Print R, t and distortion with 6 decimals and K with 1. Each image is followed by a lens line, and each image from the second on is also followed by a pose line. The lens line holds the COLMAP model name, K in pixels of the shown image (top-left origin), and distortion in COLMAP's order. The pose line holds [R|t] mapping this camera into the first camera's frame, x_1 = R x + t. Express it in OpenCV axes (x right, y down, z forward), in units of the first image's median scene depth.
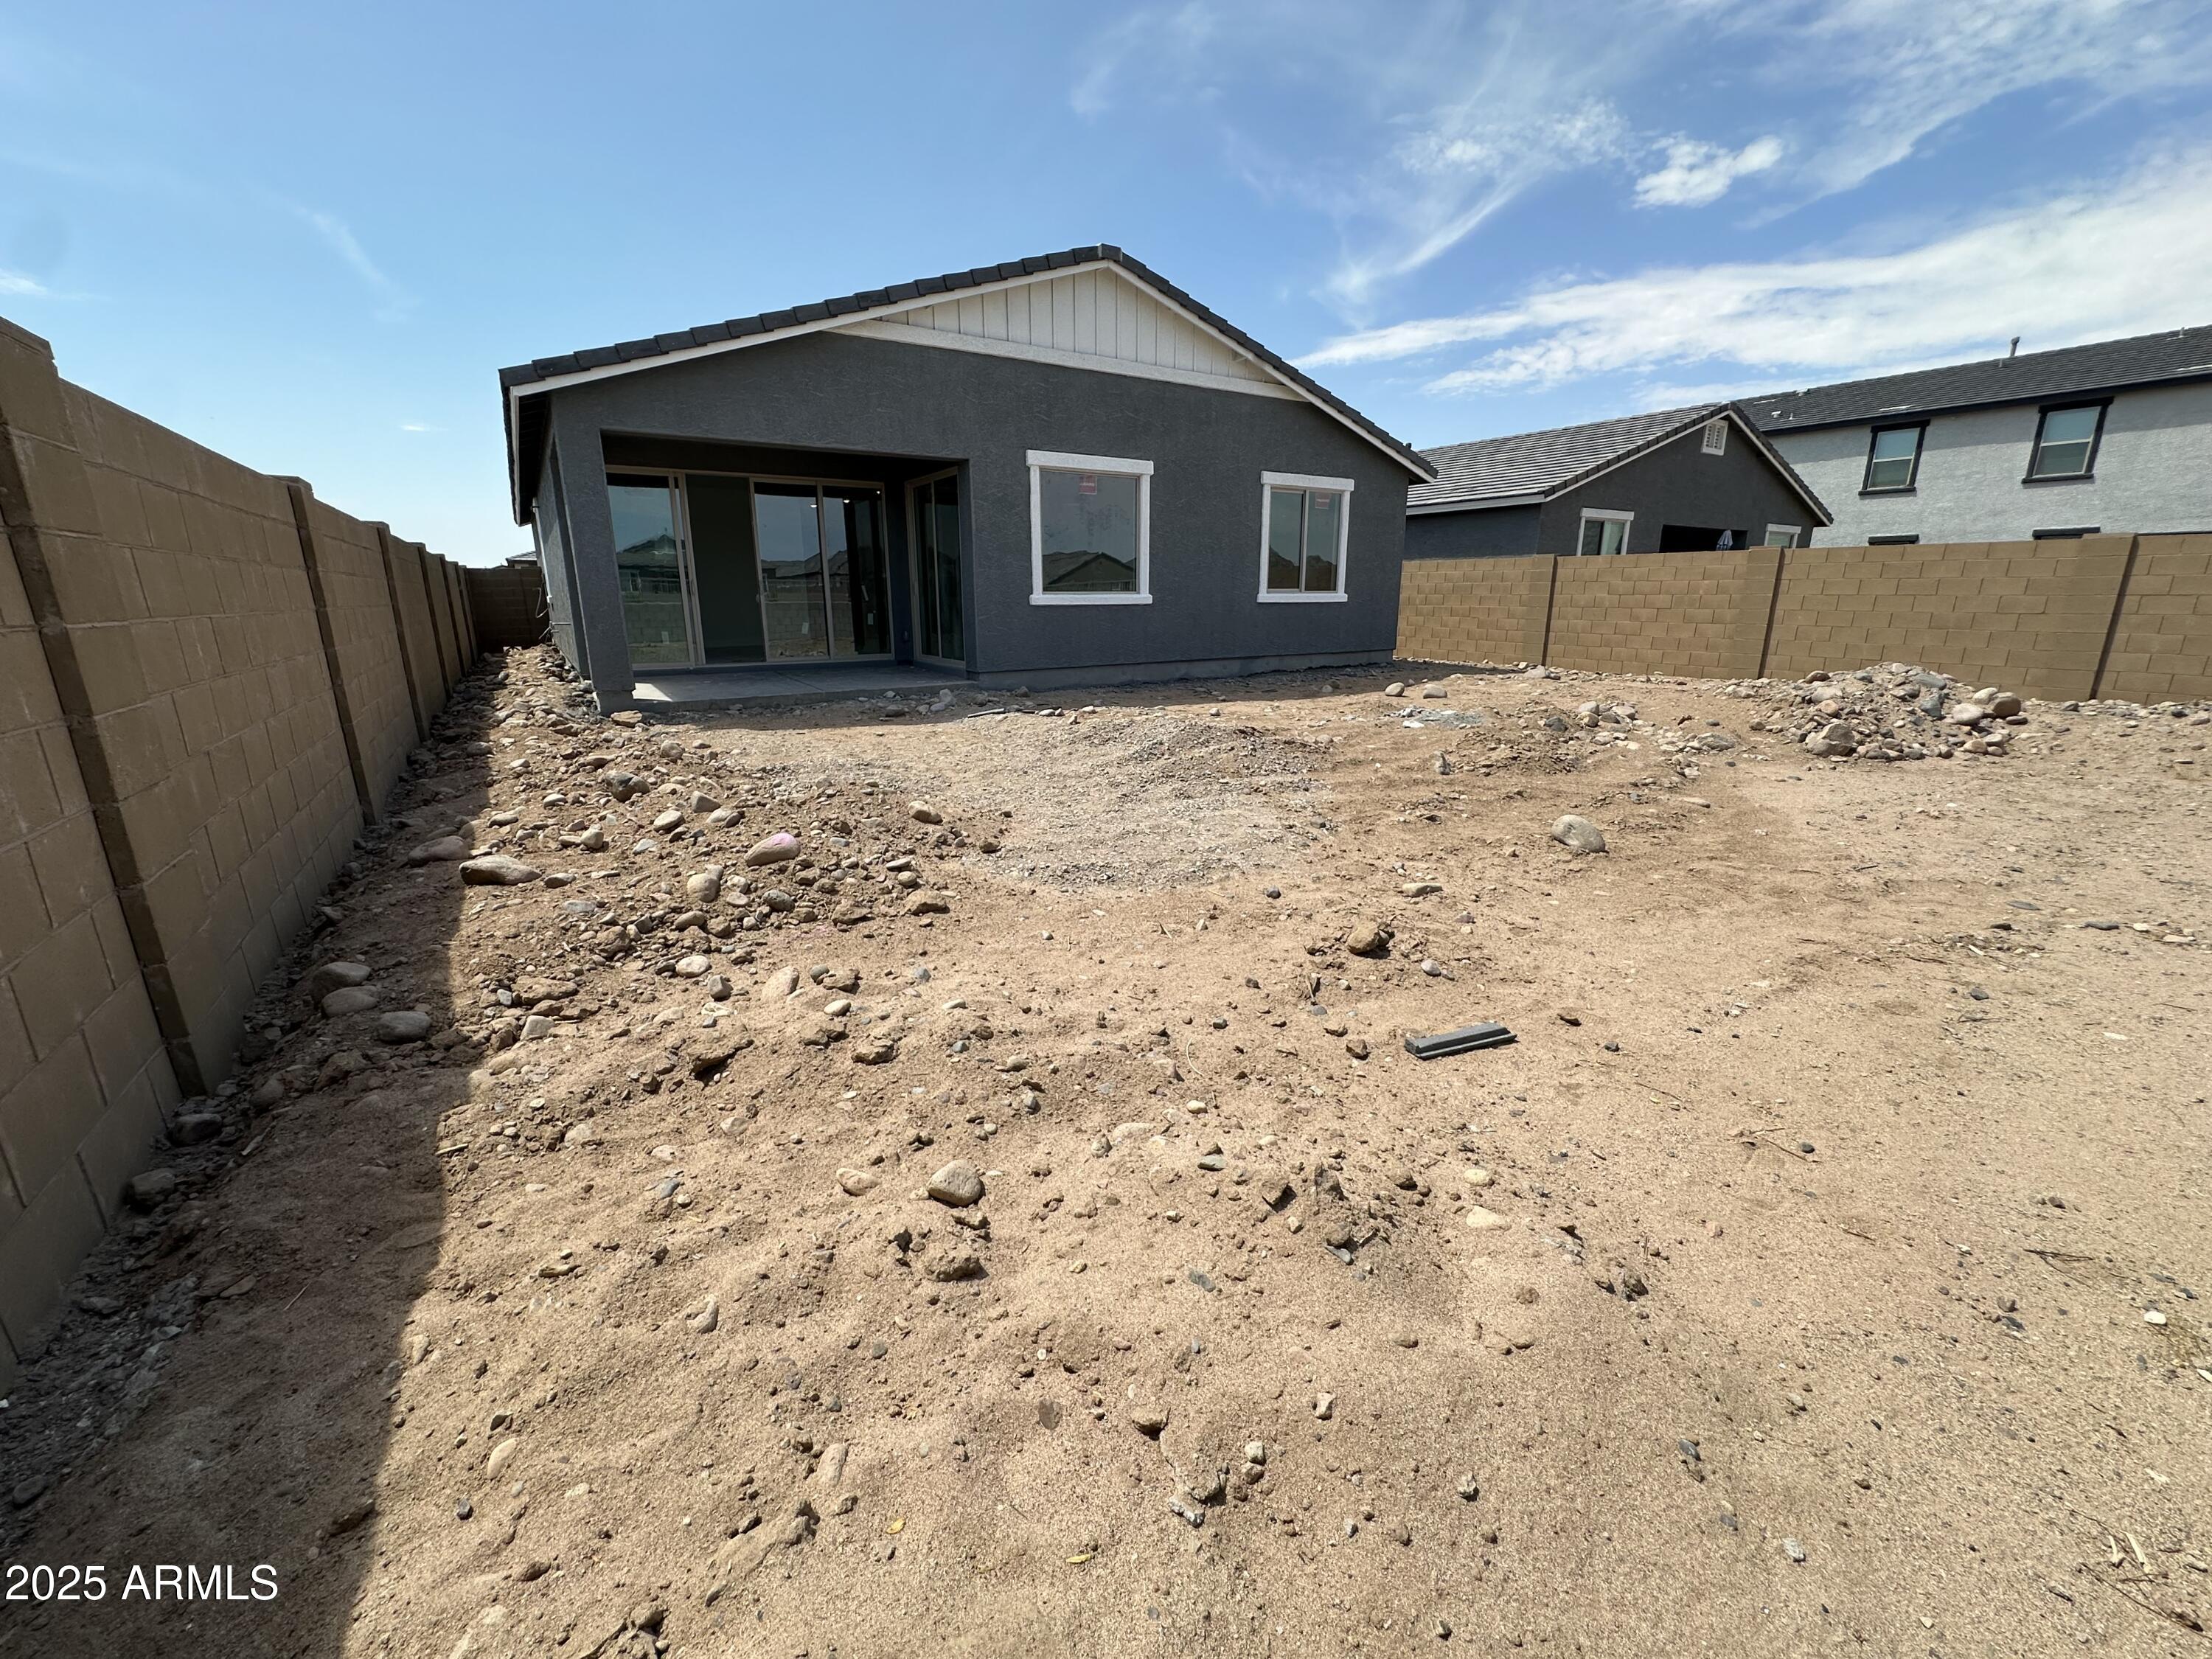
lens RADIAL K [[886.9, 0, 1107.5], [0, 886.9, 830.6], [0, 0, 1]] dist [-0.002840, -0.000446]
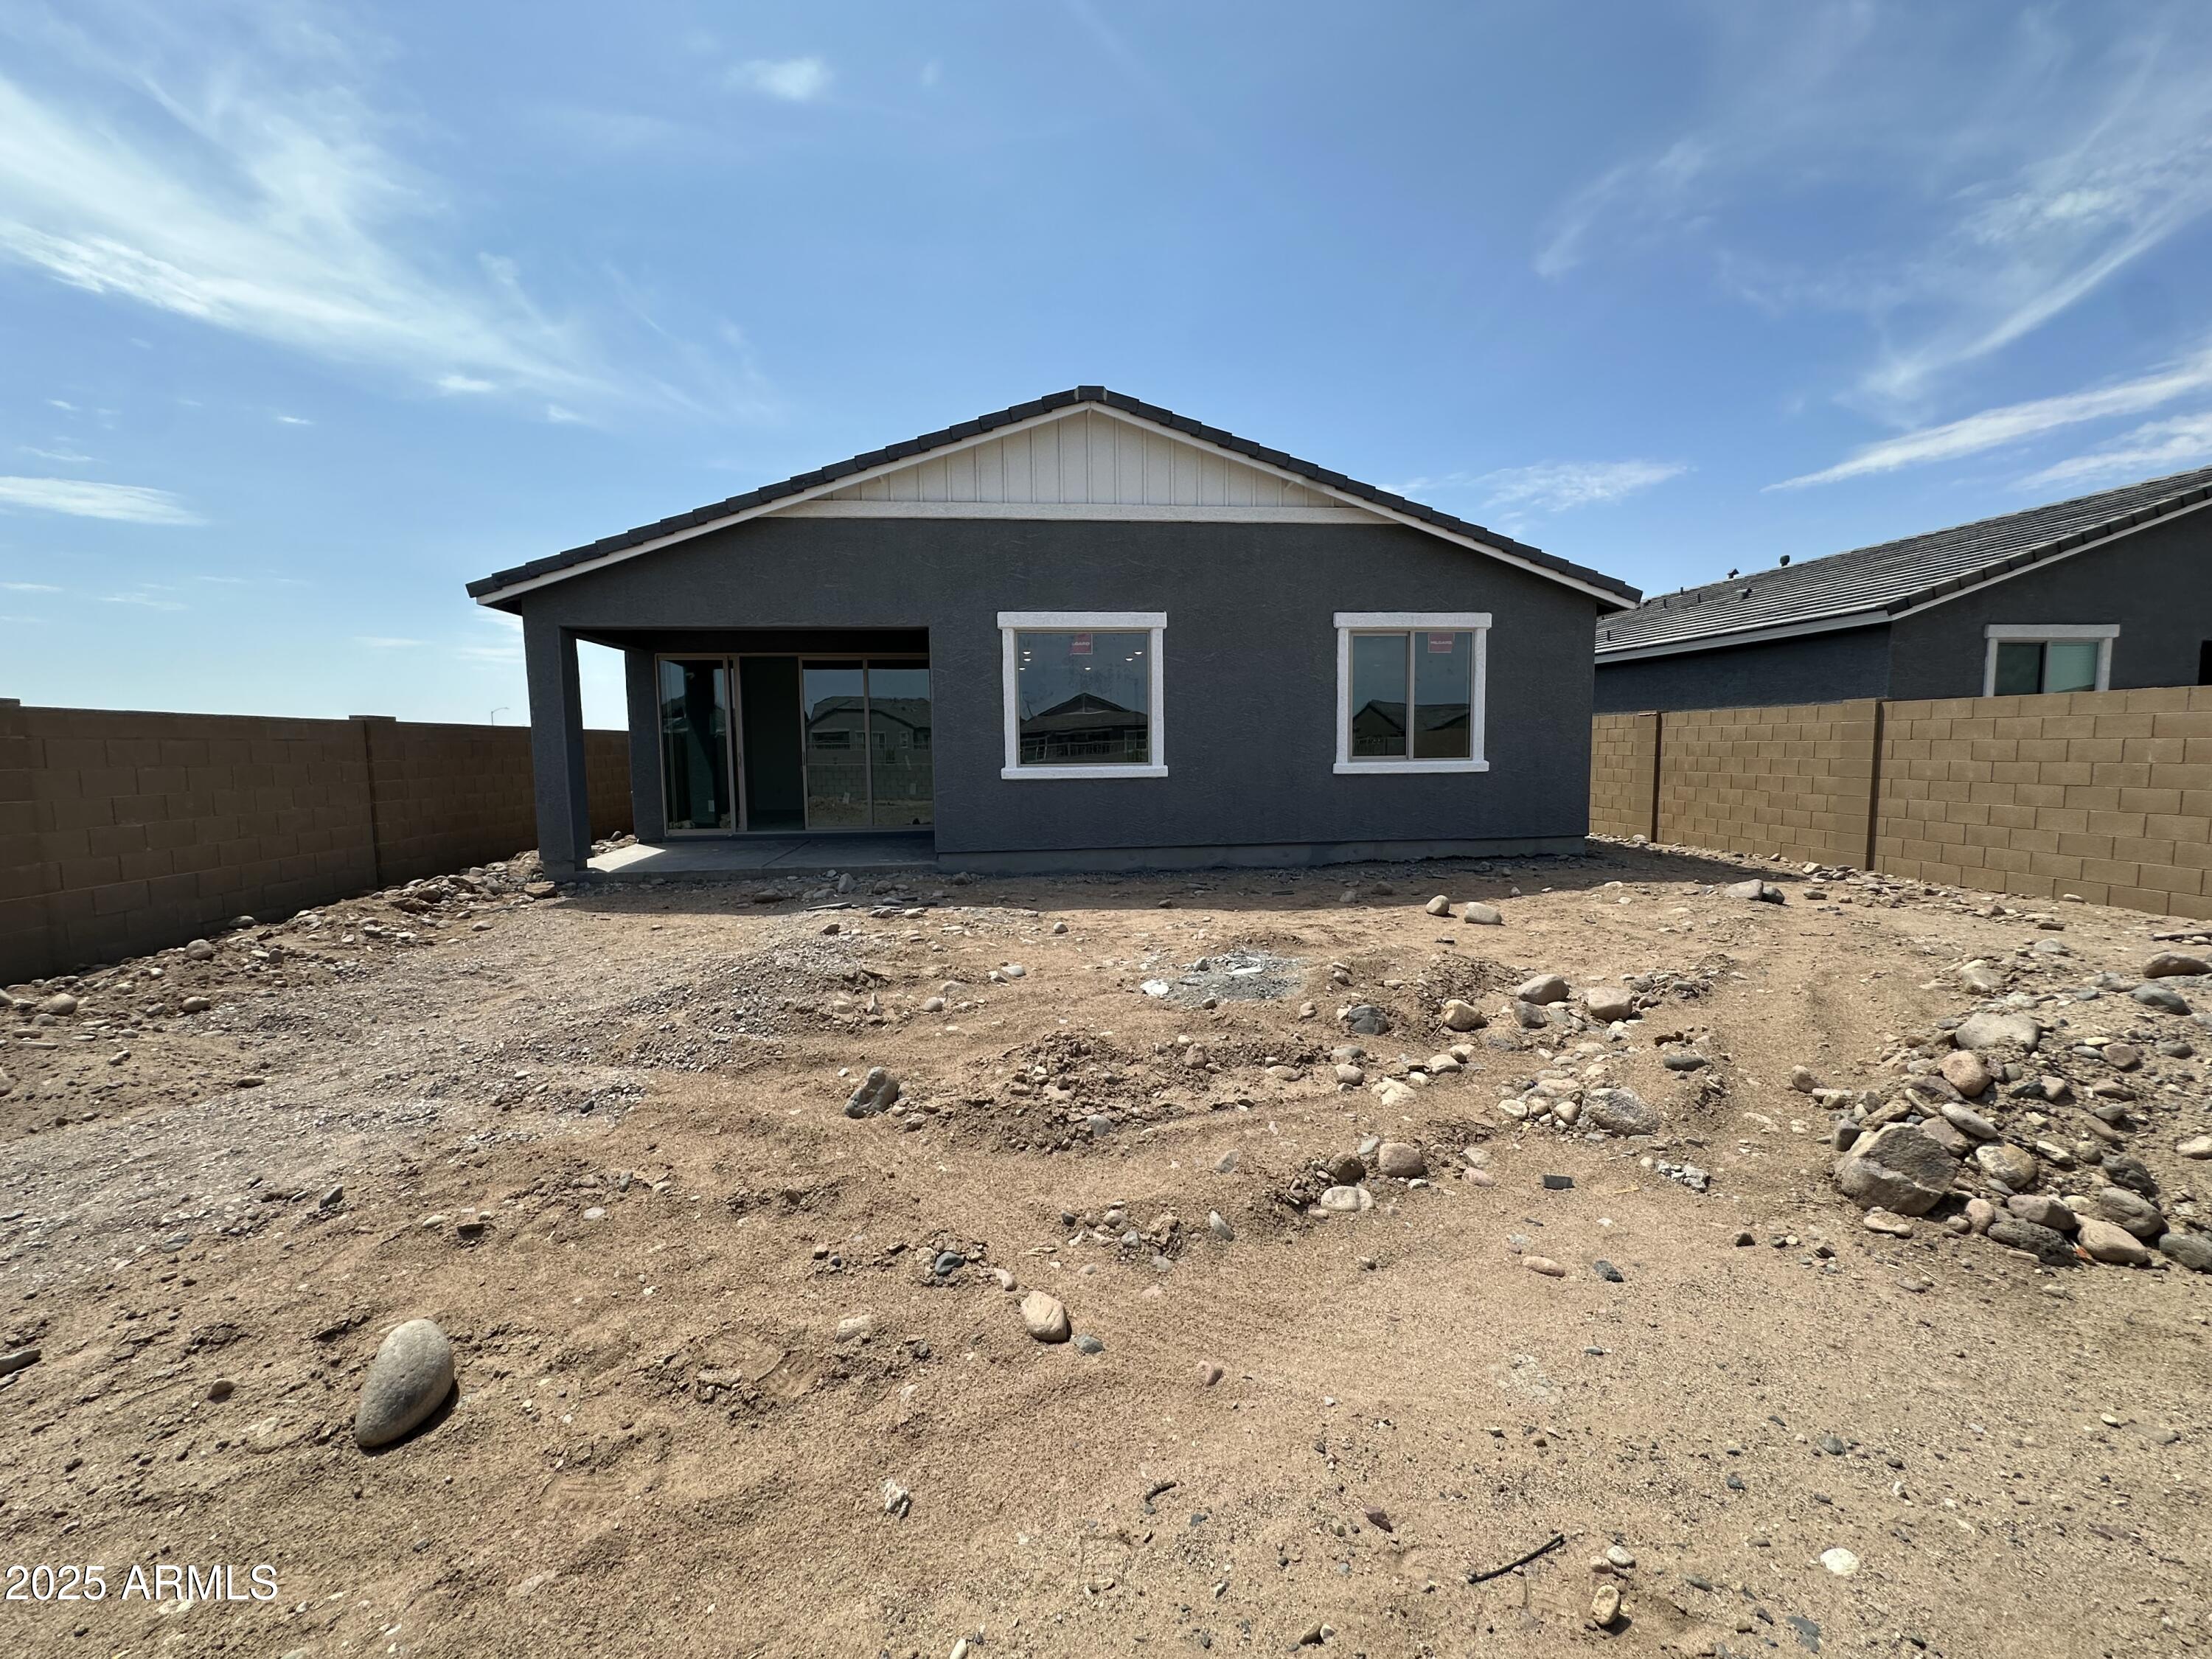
lens RADIAL K [[886.9, 0, 1111.3], [0, 886.9, 836.5], [0, 0, 1]] dist [-0.002840, -0.000446]
pose [[0.893405, 0.037966, -0.447646, 0.349914], [-0.106925, 0.985759, -0.129793, -0.082265], [0.436343, 0.163823, 0.884741, 0.239042]]
